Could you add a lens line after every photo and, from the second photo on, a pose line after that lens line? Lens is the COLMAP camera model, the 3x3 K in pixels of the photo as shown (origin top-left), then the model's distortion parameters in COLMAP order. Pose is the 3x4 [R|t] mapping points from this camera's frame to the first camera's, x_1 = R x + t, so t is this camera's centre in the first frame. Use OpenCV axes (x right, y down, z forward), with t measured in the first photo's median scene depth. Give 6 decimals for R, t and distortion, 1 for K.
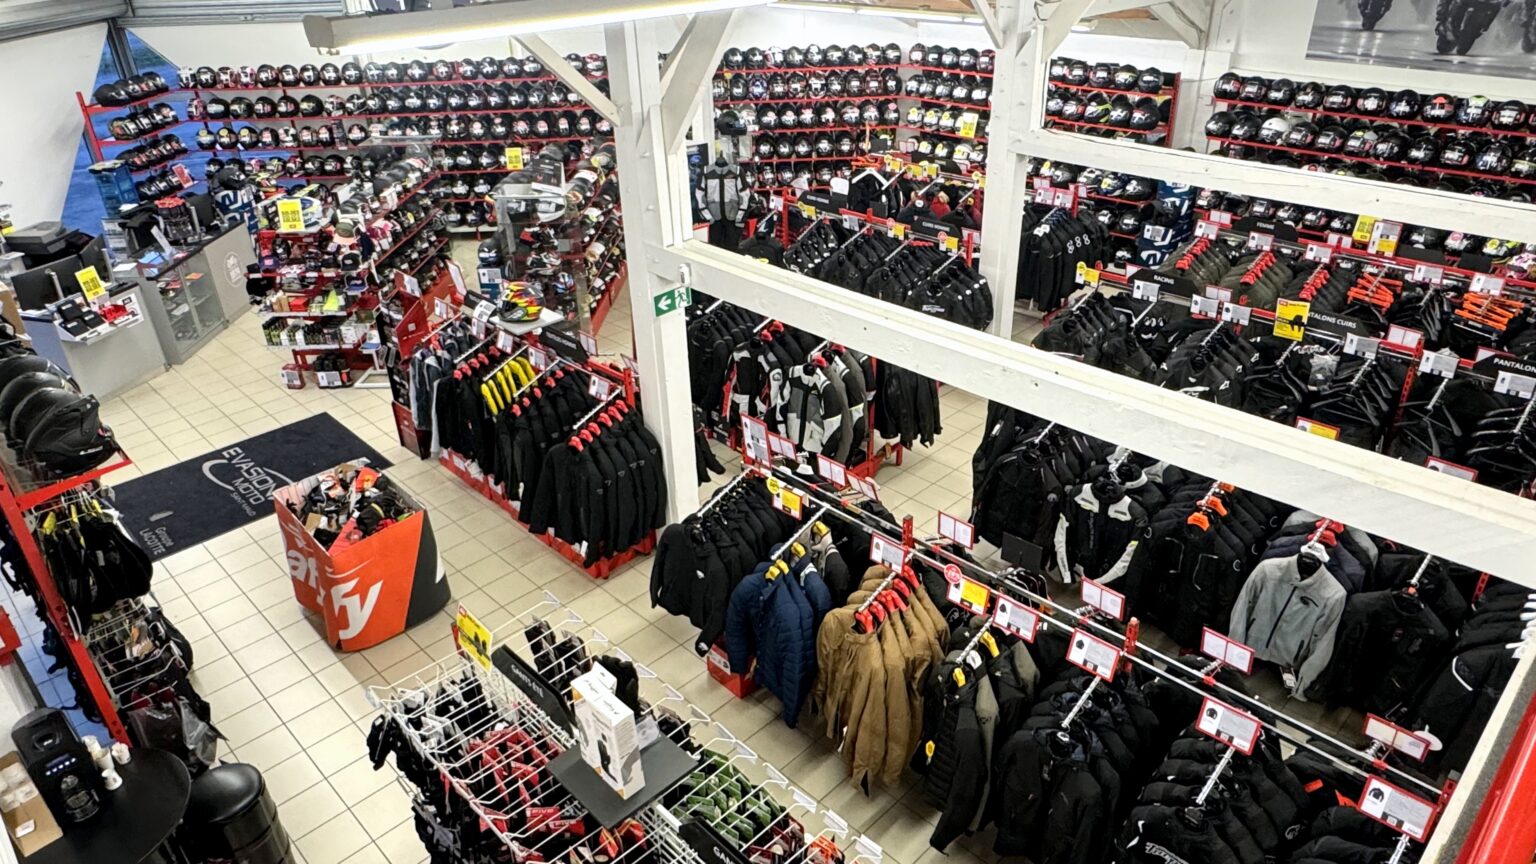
lens RADIAL K [[980.7, 0, 775.8], [0, 980.7, 424.3], [0, 0, 1]] dist [-0.017141, 0.004955]
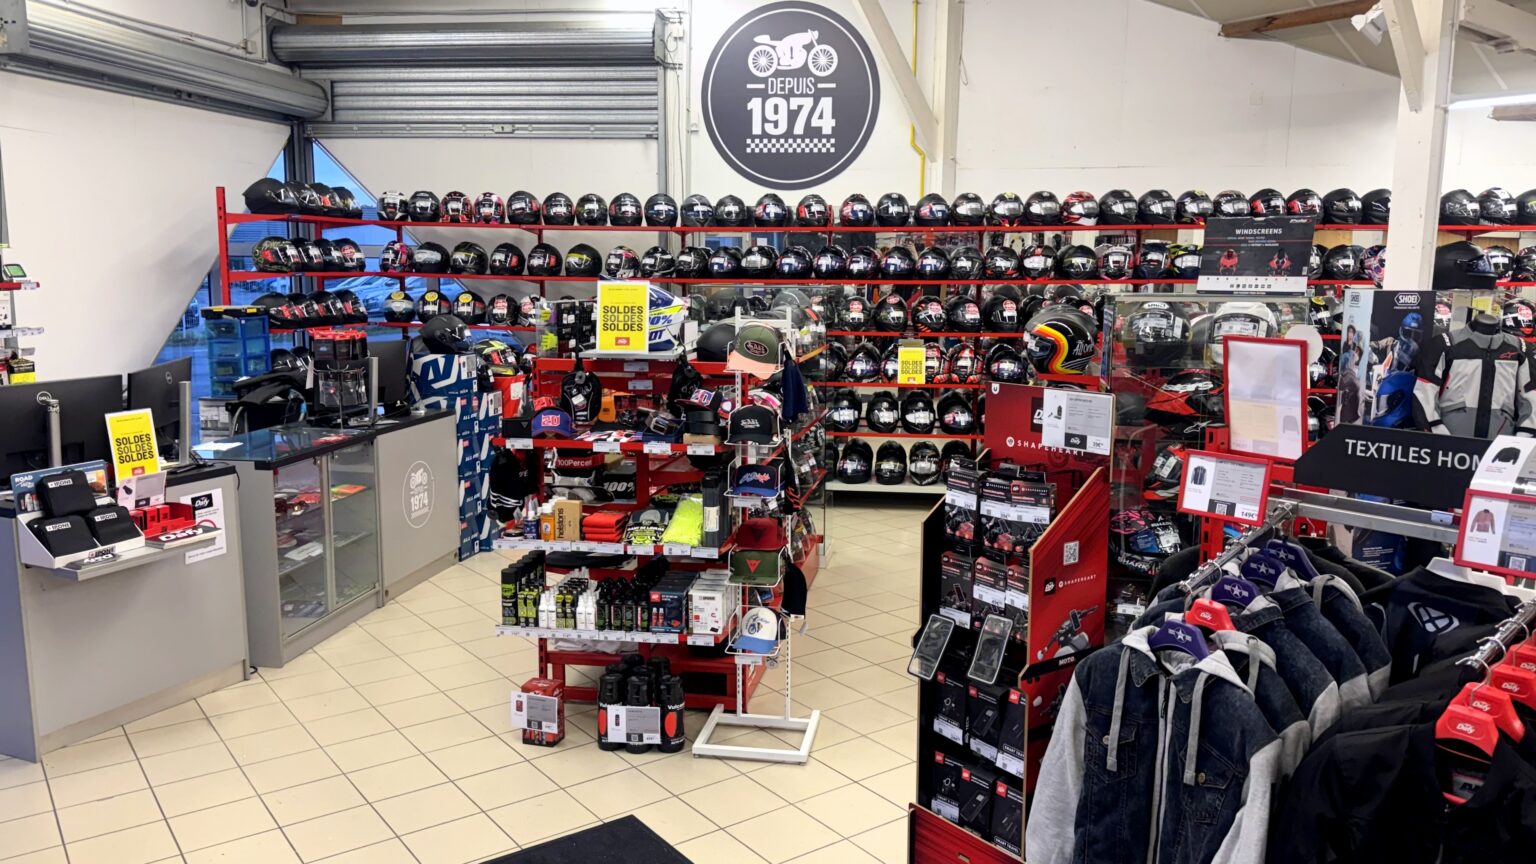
lens RADIAL K [[1119.0, 0, 764.7], [0, 1119.0, 432.7], [0, 0, 1]] dist [0.045322, -0.025754]
pose [[0.988904, 0.050329, -0.139771, -0.337570], [-0.096899, 0.931692, -0.350086, -0.003105], [0.112604, 0.359745, 0.926231, 0.531536]]
